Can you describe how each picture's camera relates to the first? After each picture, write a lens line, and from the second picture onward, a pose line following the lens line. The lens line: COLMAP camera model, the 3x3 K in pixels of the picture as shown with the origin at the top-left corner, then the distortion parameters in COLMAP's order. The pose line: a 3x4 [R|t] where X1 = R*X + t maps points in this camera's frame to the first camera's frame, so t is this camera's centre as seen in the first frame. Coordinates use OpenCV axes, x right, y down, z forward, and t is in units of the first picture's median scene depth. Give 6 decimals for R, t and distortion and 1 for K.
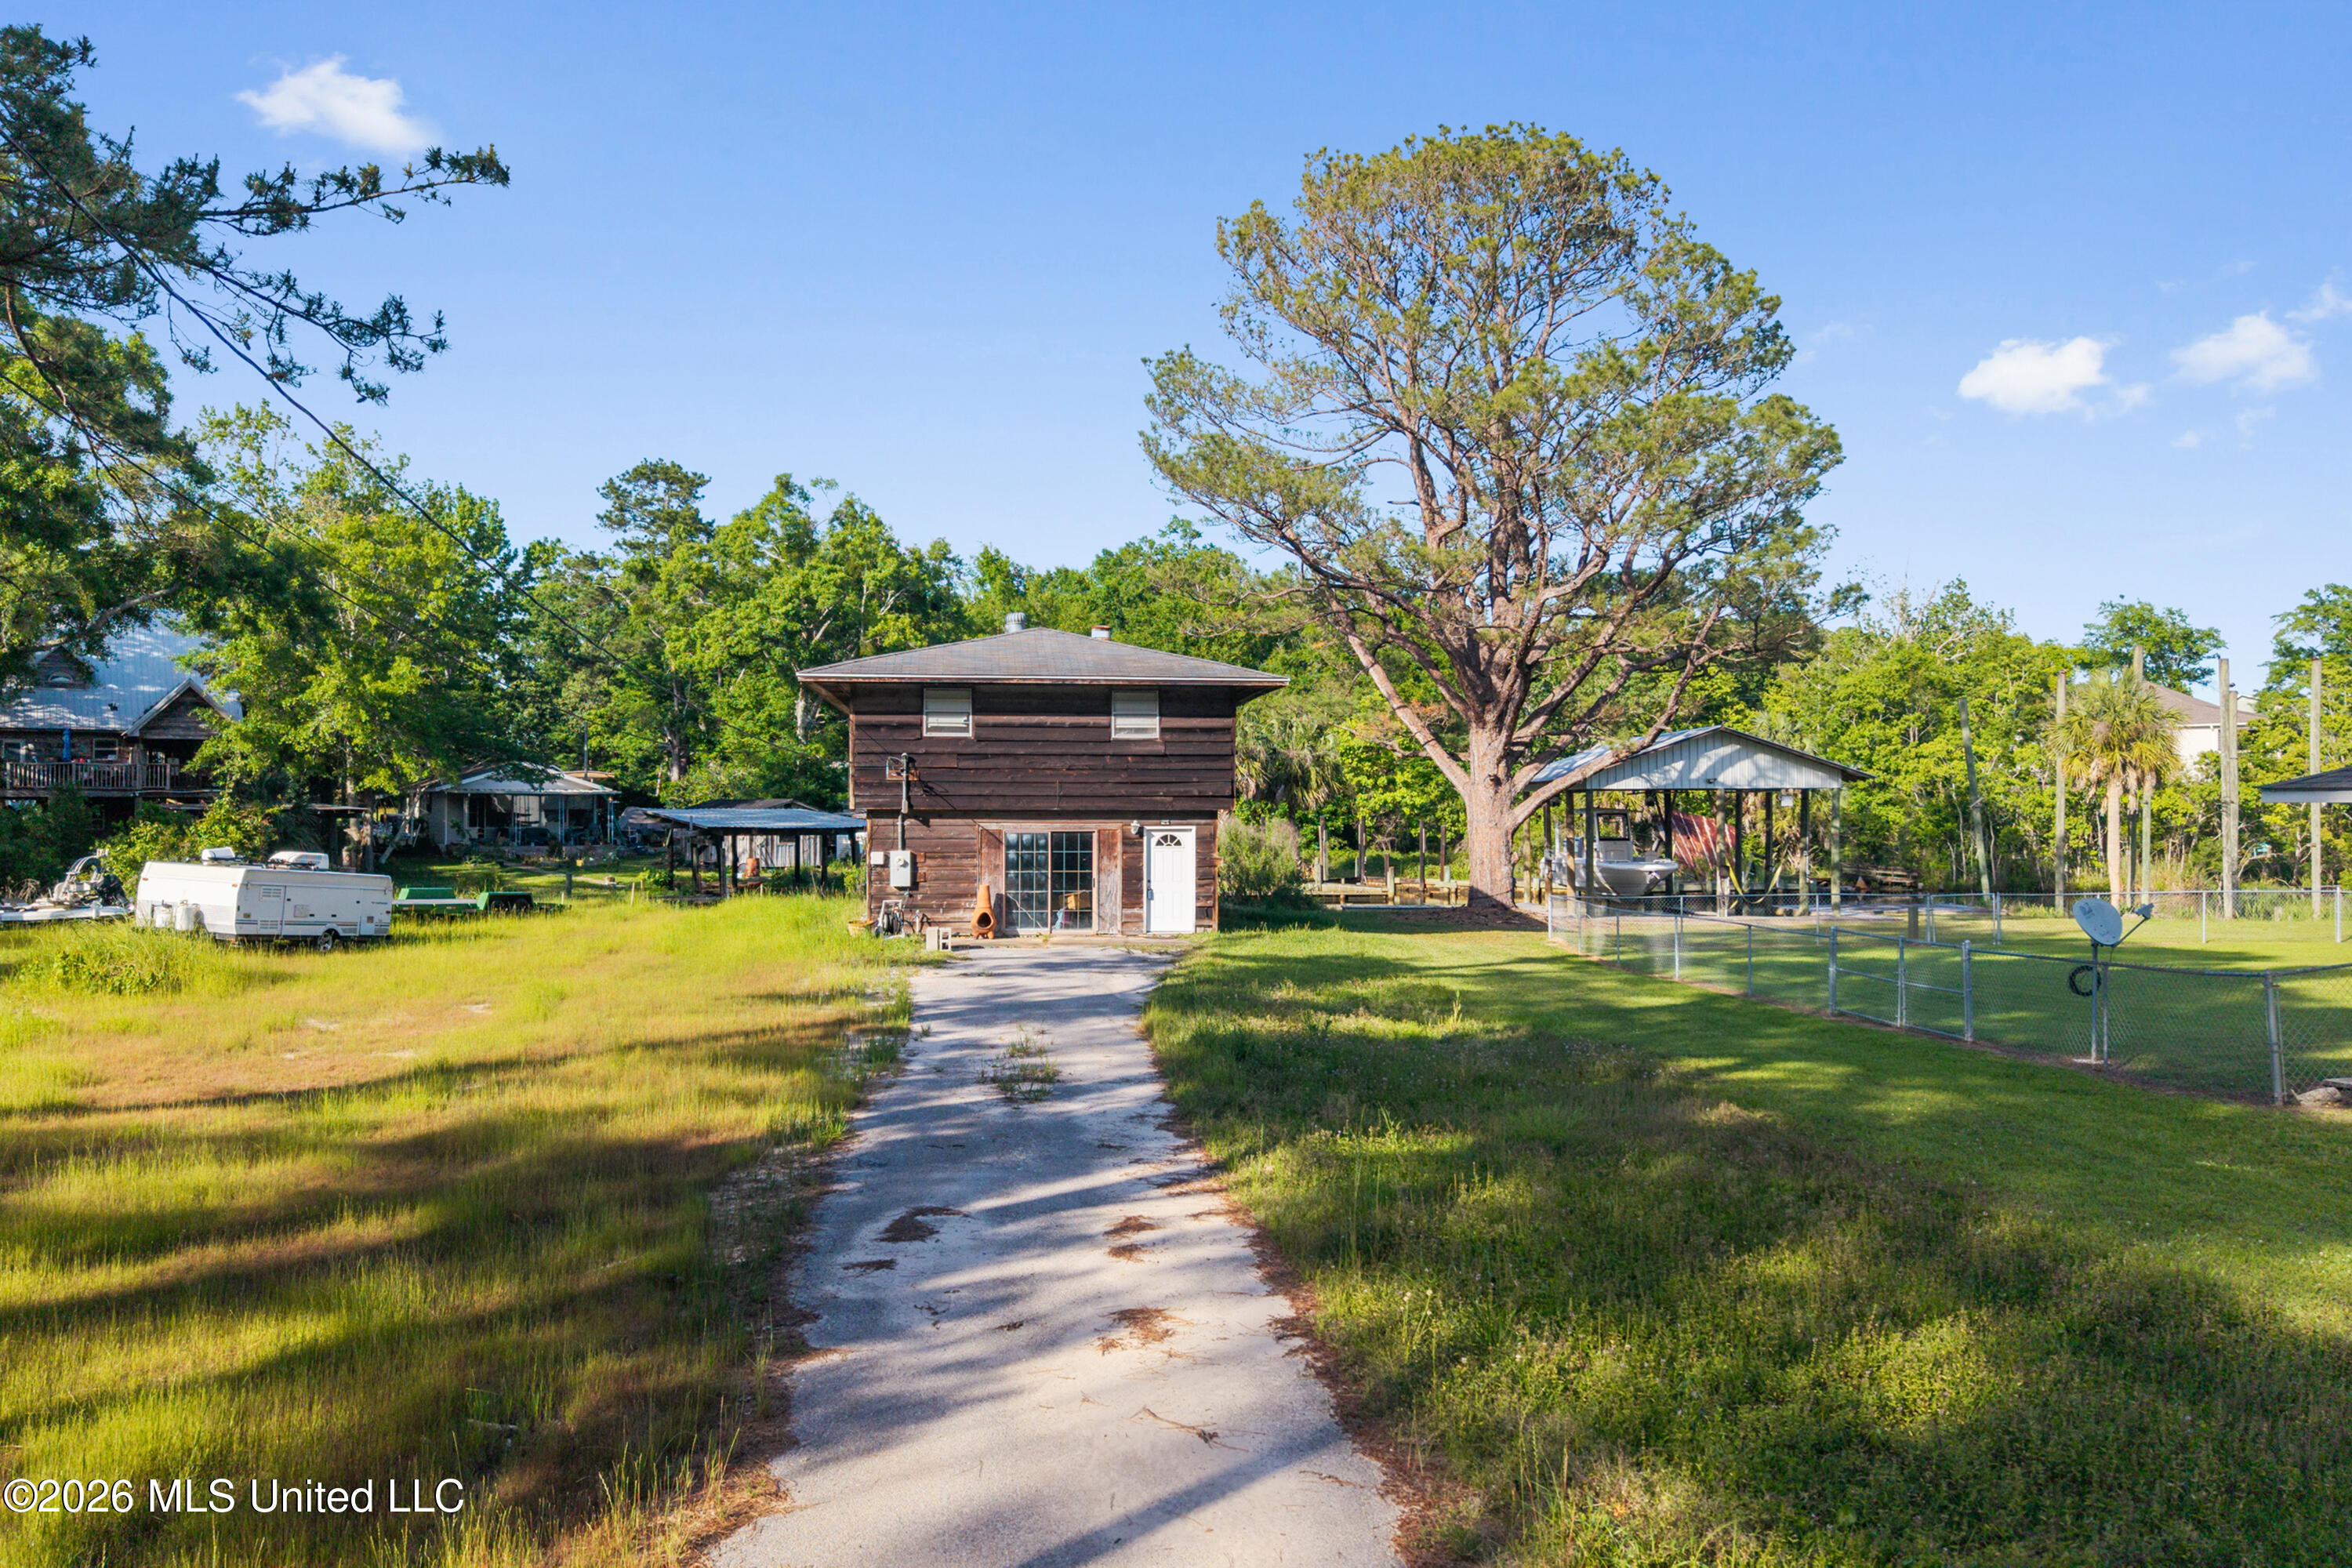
lens RADIAL K [[1622.5, 0, 1191.8], [0, 1622.5, 790.6], [0, 0, 1]] dist [0.058381, 0.001062]
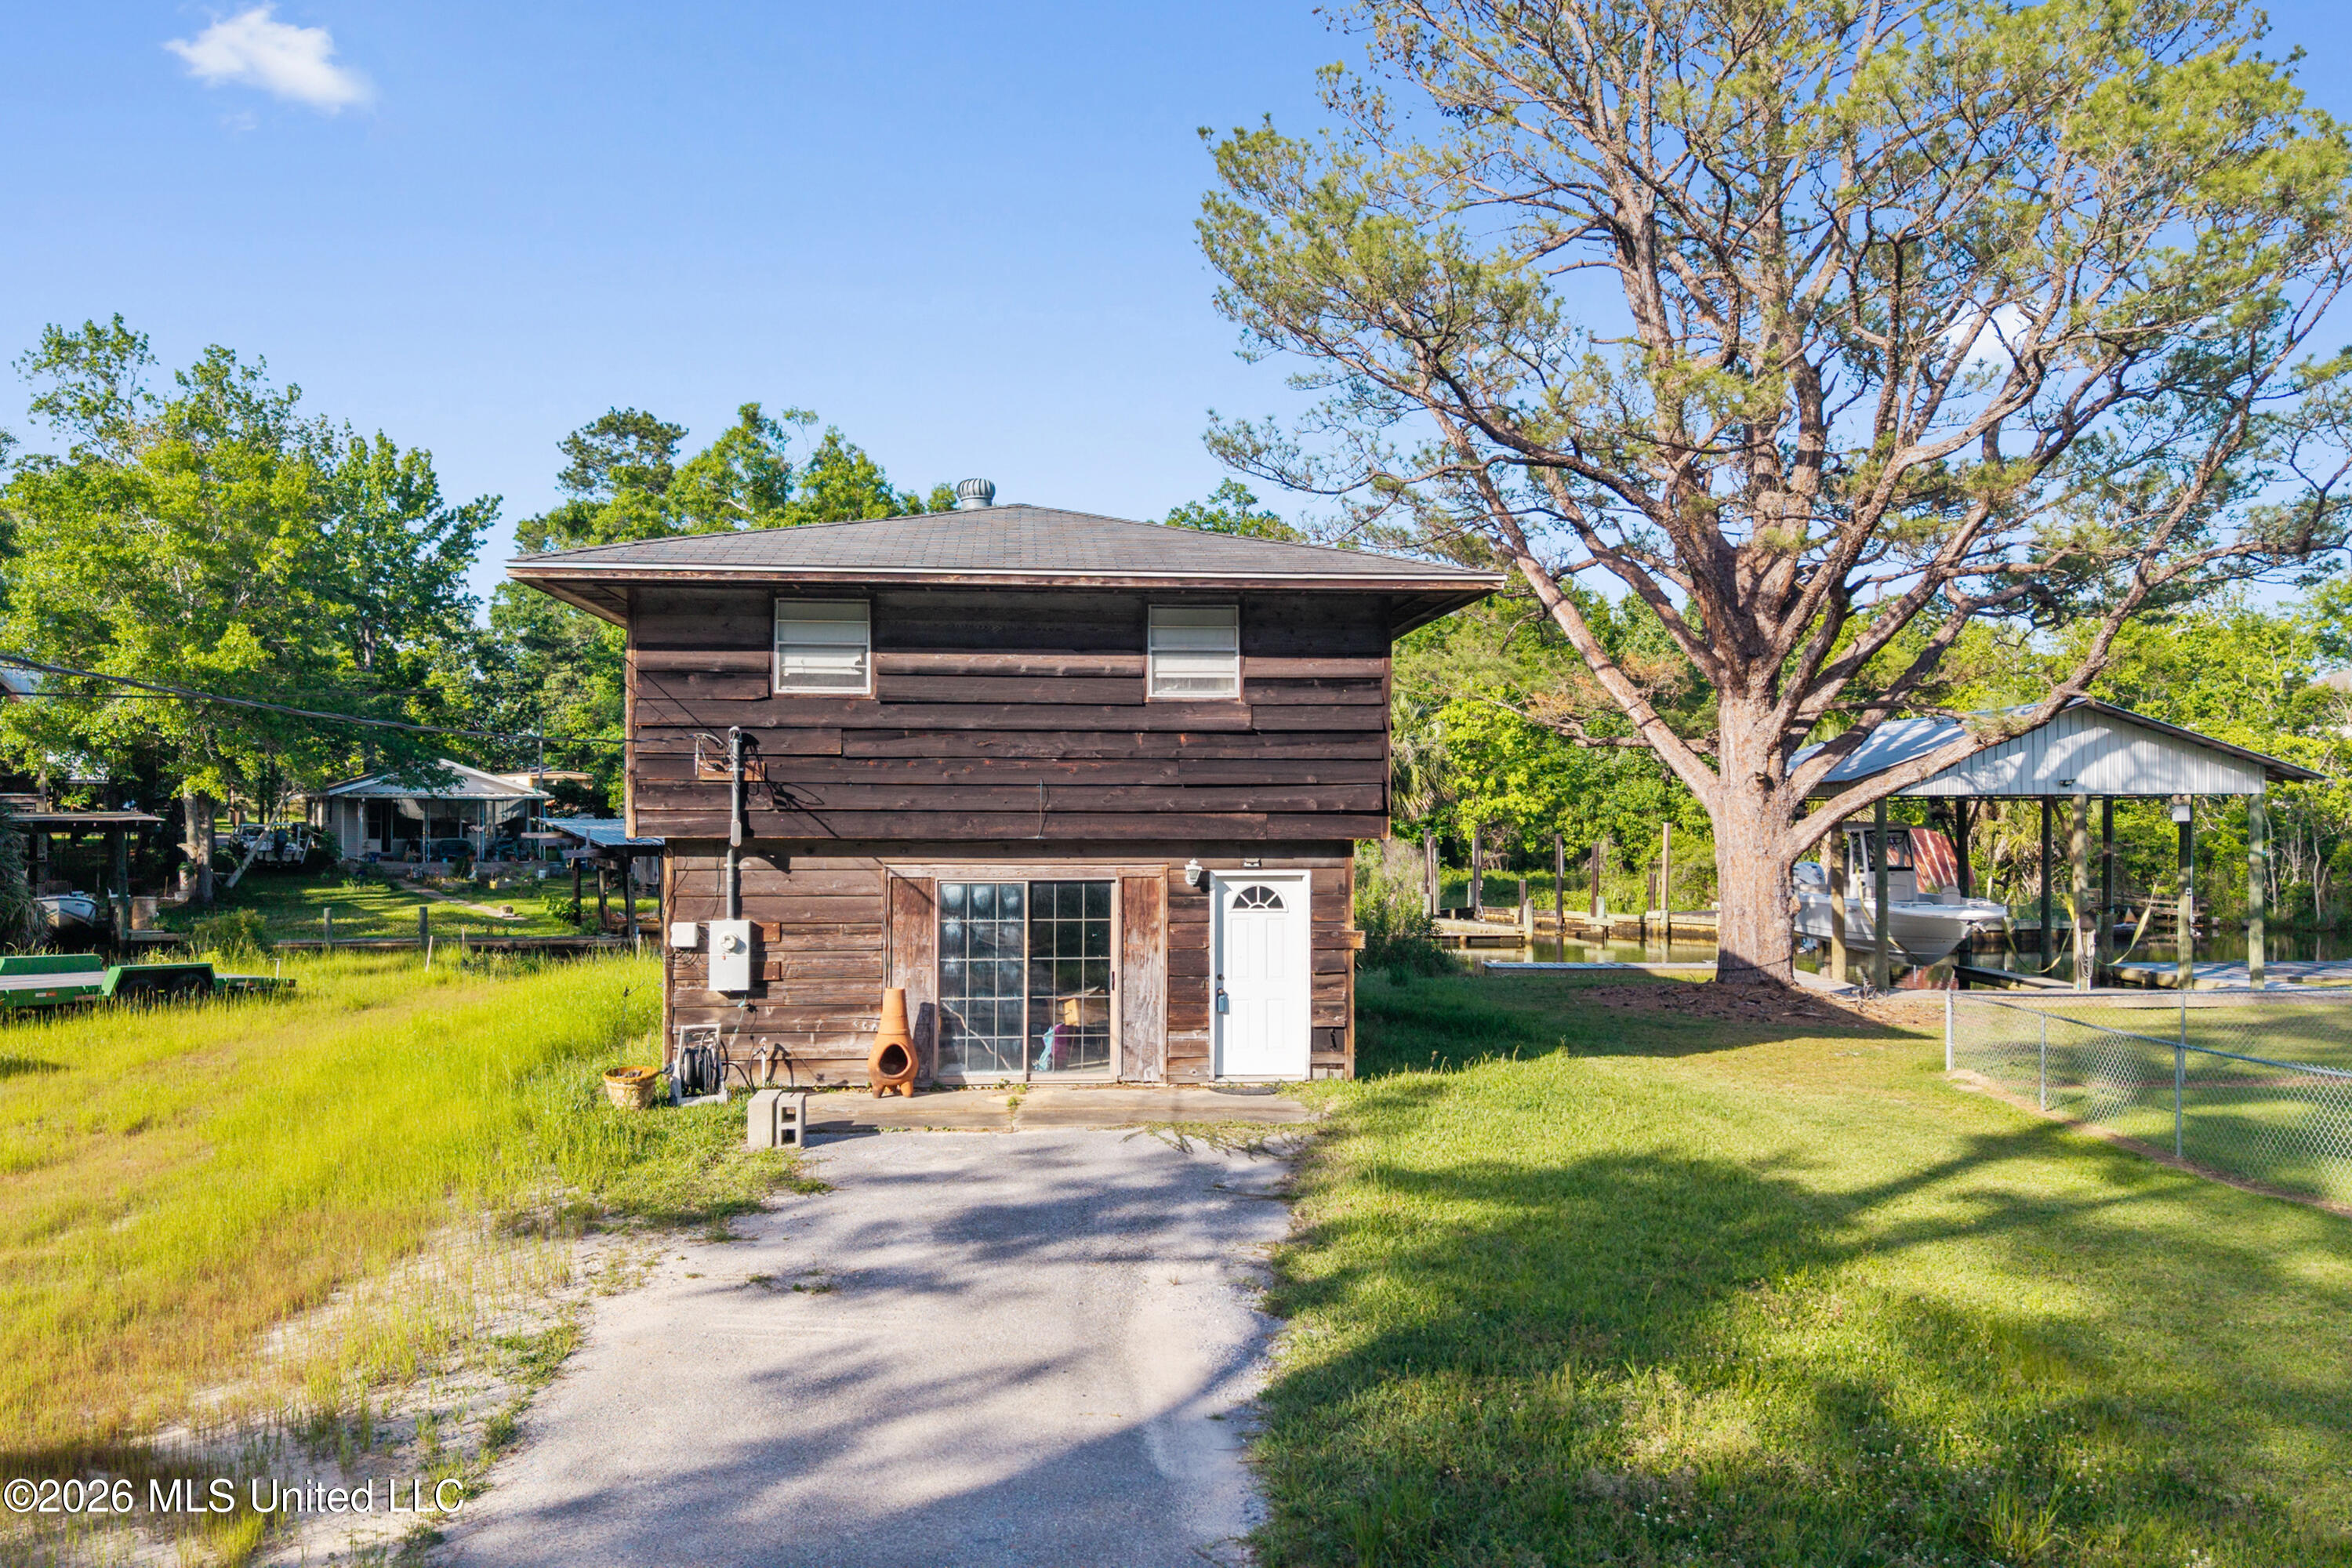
lens RADIAL K [[1622.5, 0, 1168.8], [0, 1622.5, 776.9], [0, 0, 1]] dist [0.058381, 0.001062]
pose [[0.999143, -0.000050, -0.041389, -0.015814], [-0.000356, 0.999952, -0.009797, -0.001860], [0.041388, 0.009803, 0.999095, 0.361472]]
